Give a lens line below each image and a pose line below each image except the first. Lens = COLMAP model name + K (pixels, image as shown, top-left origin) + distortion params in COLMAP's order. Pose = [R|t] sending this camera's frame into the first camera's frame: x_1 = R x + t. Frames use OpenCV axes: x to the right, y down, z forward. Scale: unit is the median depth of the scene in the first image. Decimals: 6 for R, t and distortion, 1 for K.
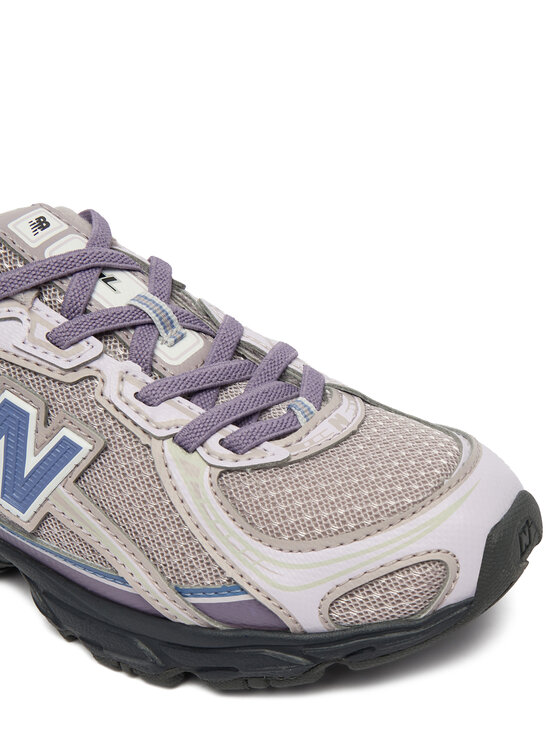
lens RADIAL K [[993.4, 0, 280.0], [0, 993.4, 373.0], [0, 0, 1]] dist [0.006568, 0.016355]
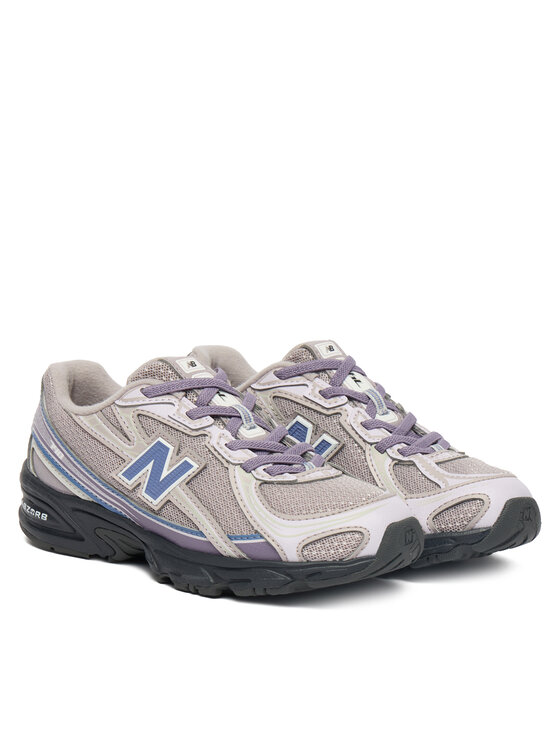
lens RADIAL K [[1476.2, 0, 280.0], [0, 1476.2, 373.0], [0, 0, 1]] dist [0.336546, -0.008122]
pose [[0.982140, 0.141060, -0.124511, 0.299320], [-0.174899, 0.928425, -0.327775, 0.819355], [0.069363, 0.343698, 0.936515, -1.750053]]
